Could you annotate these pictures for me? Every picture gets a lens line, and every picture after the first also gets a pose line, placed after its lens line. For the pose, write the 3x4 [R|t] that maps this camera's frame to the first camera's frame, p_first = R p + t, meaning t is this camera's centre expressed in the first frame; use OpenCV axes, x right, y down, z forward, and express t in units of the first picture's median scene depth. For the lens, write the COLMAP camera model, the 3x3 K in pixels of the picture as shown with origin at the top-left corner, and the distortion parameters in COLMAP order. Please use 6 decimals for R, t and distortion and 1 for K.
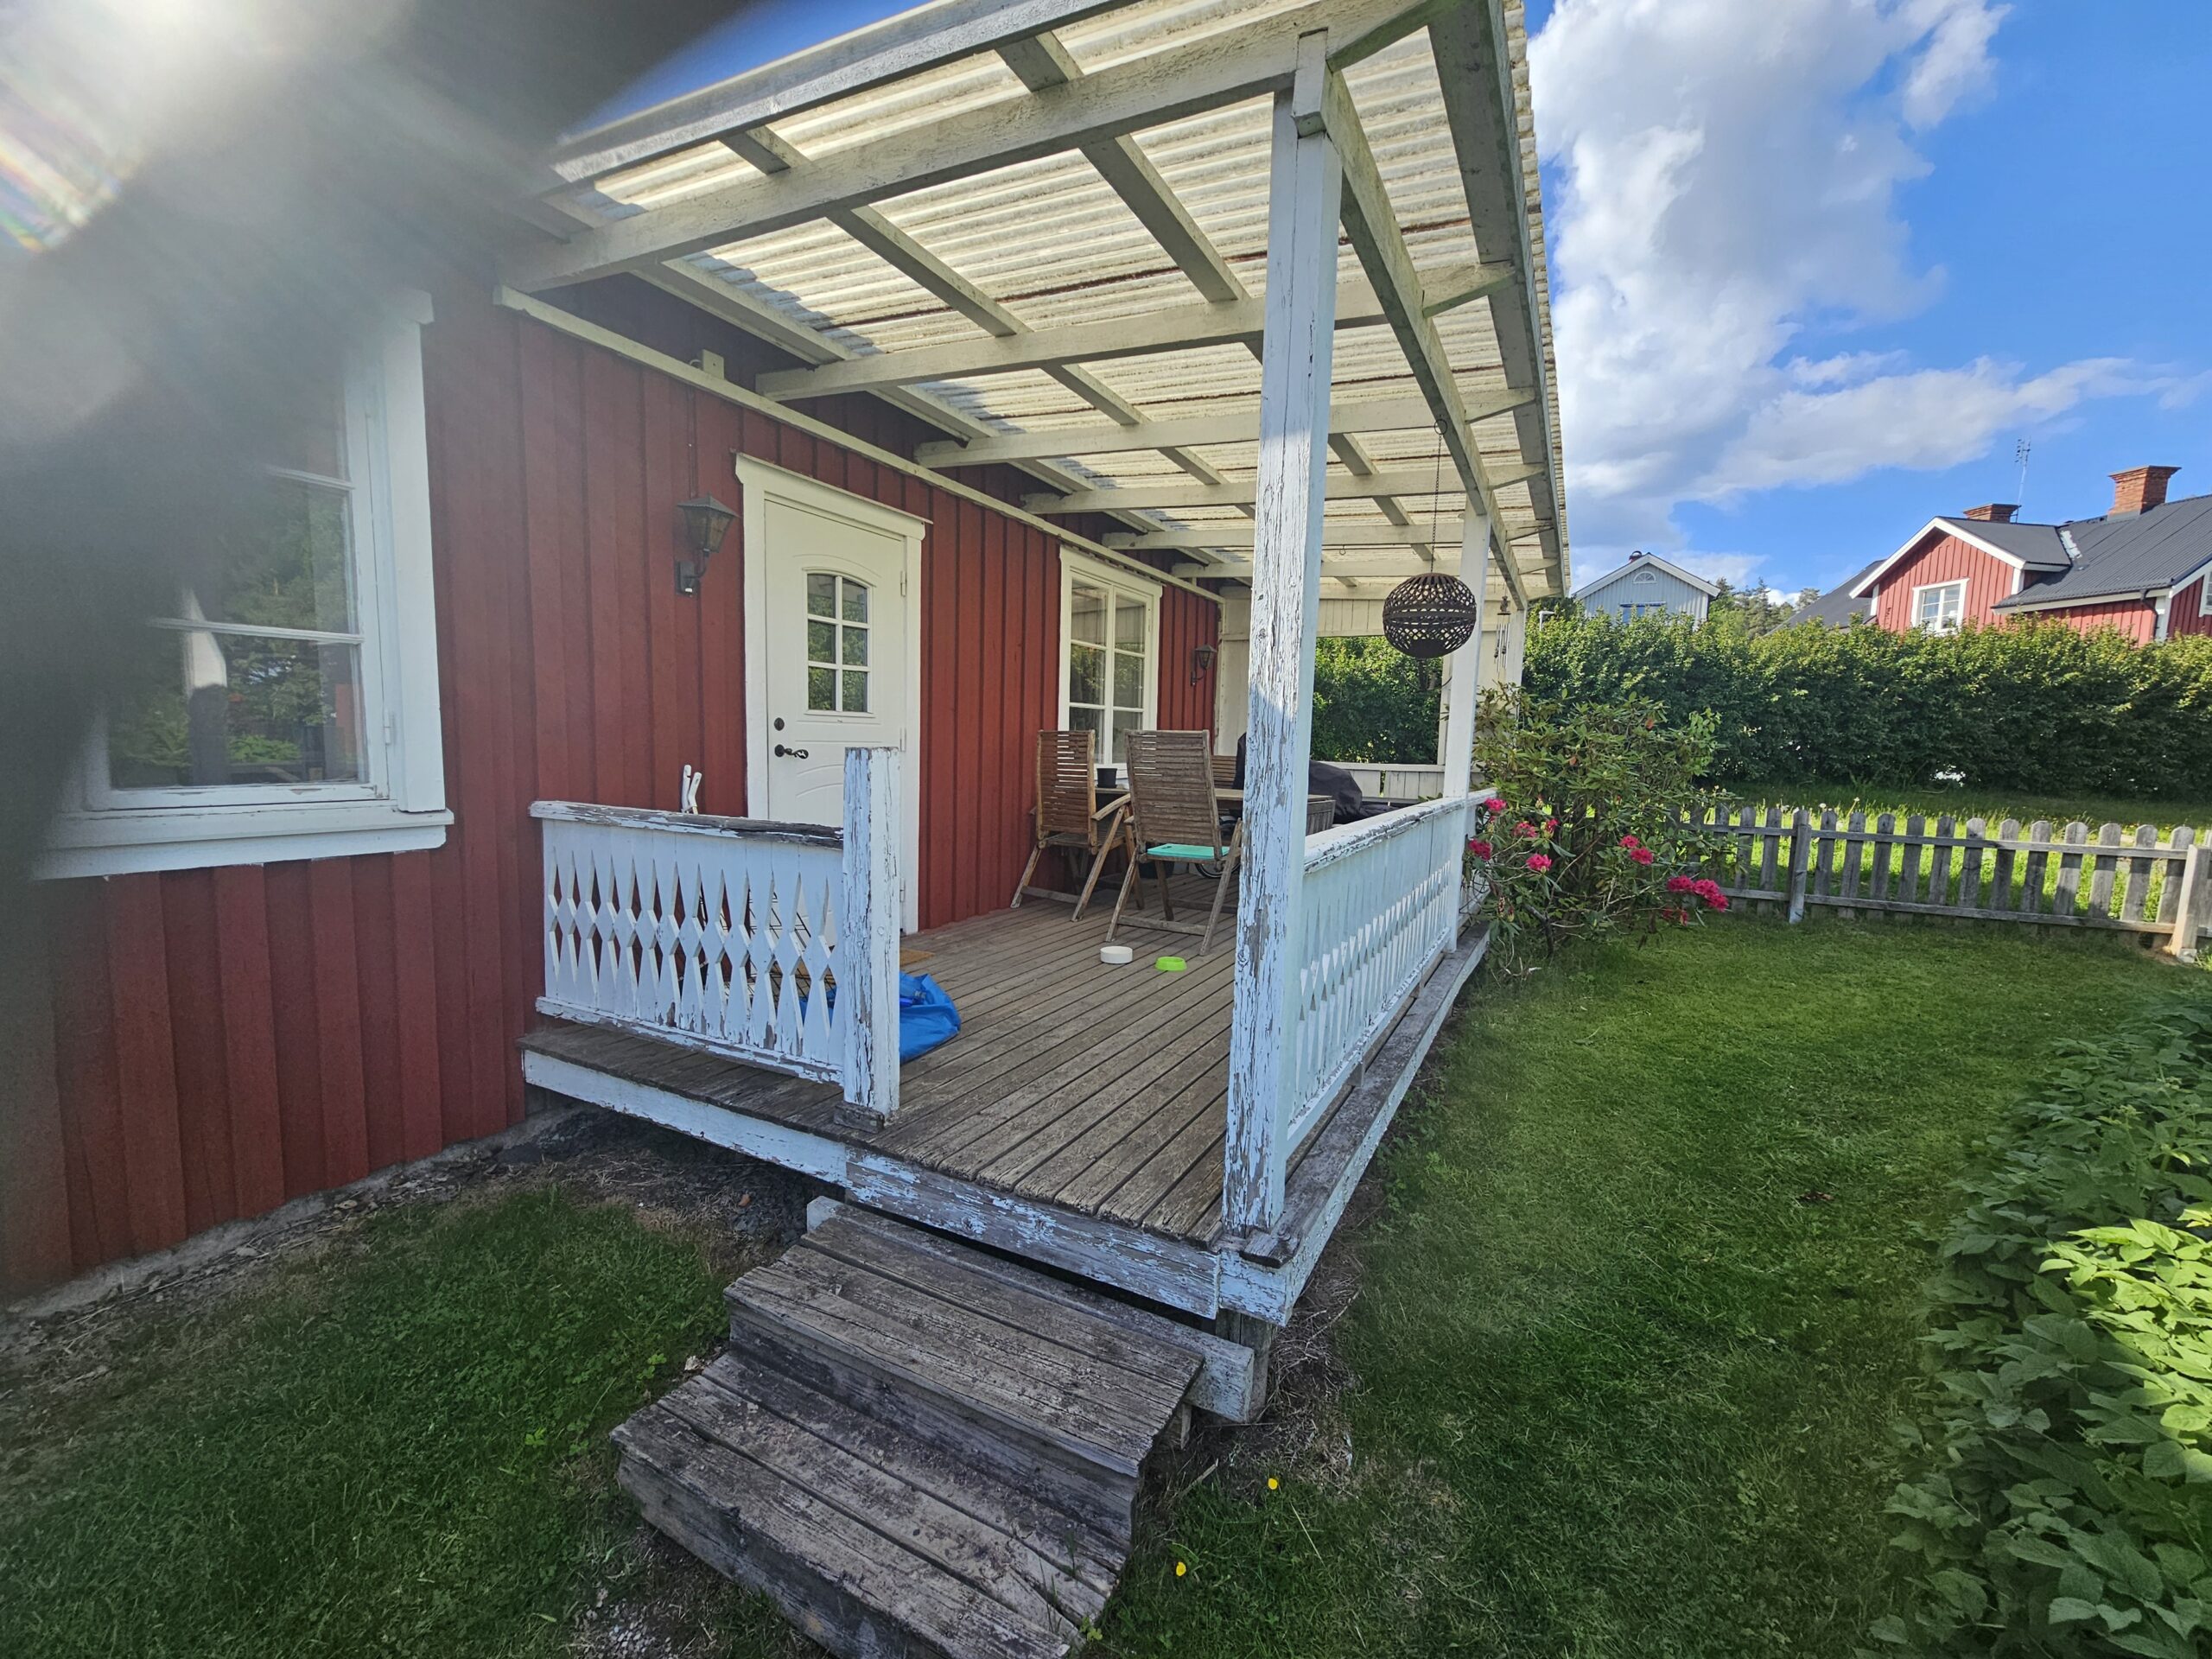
lens RADIAL K [[896.7, 0, 1127.2], [0, 896.7, 835.3], [0, 0, 1]] dist [0.002059, -0.000106]
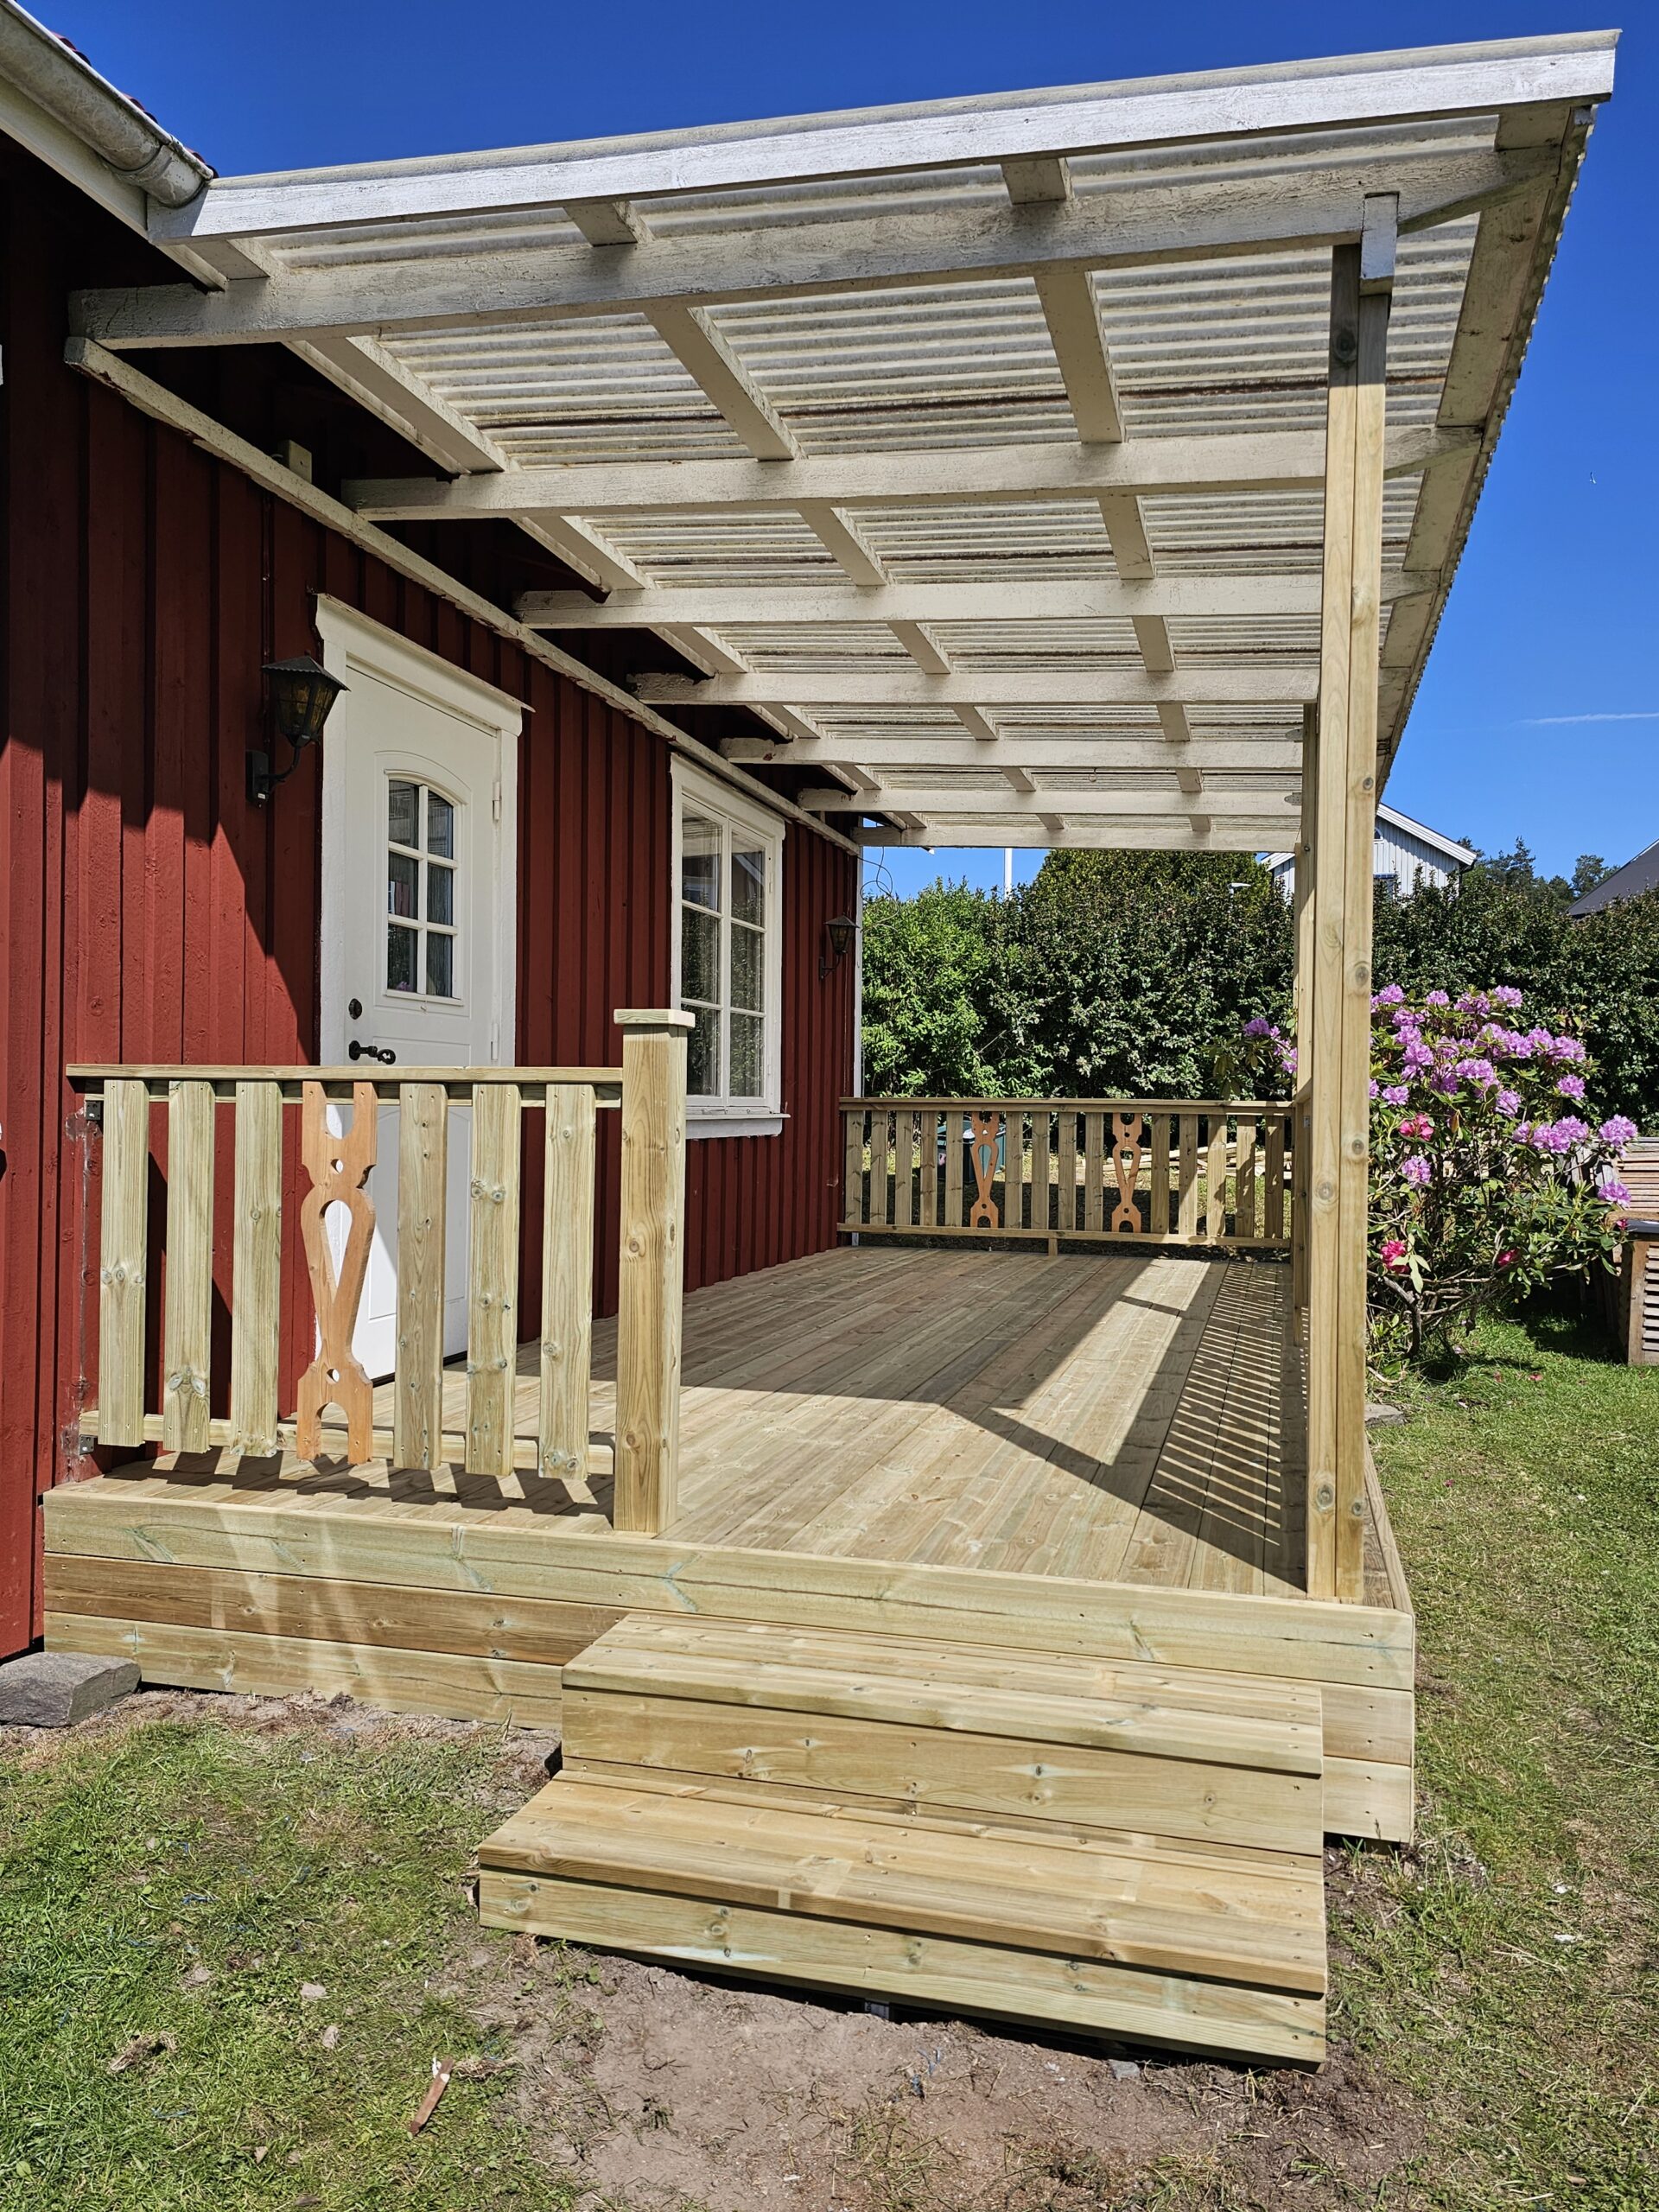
lens RADIAL K [[1575.3, 0, 845.8], [0, 1575.3, 1119.6], [0, 0, 1]] dist [0.067382, -0.057700]
pose [[0.978849, -0.015182, 0.204019, -0.256216], [0.034433, 0.995242, -0.091142, 0.063153], [-0.201665, 0.096240, 0.974715, -0.147246]]
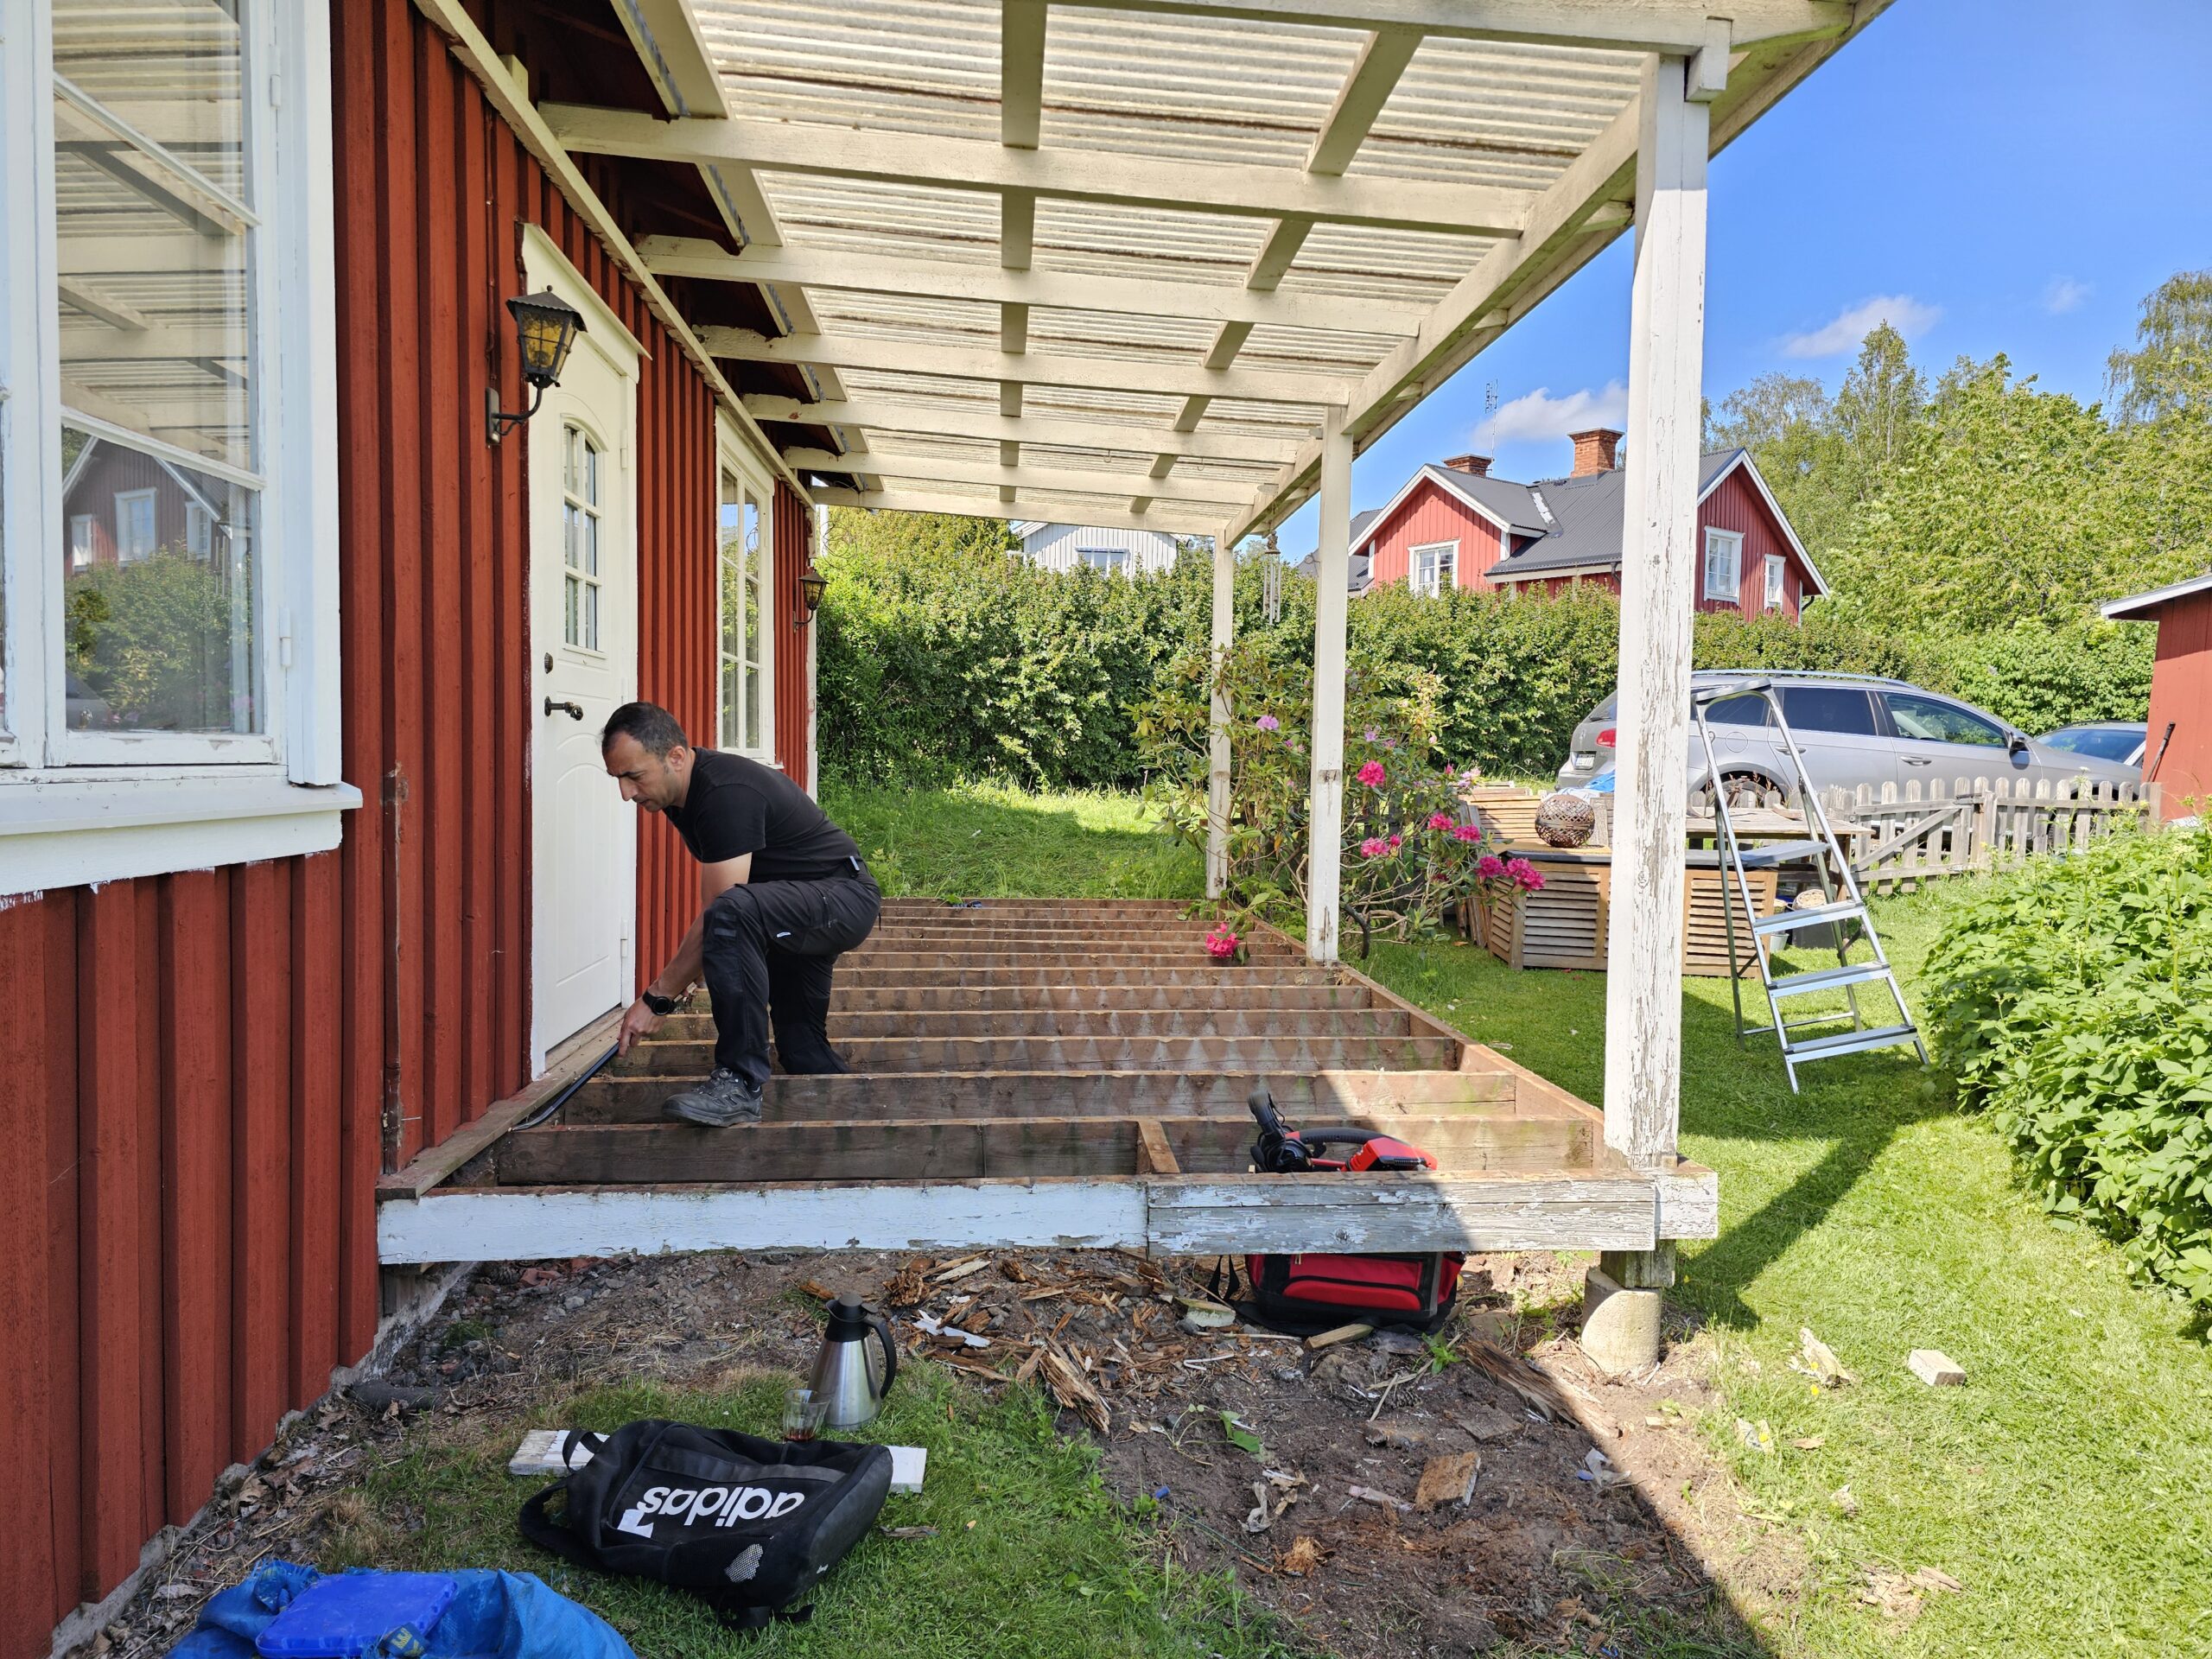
lens RADIAL K [[1467.6, 0, 1101.2], [0, 1467.6, 828.1], [0, 0, 1]] dist [0.064274, -0.052214]
pose [[0.856389, -0.039963, 0.514782, -0.543827], [0.064128, 0.997513, -0.029246, 0.038732], [-0.512333, 0.058058, 0.856822, -0.048732]]
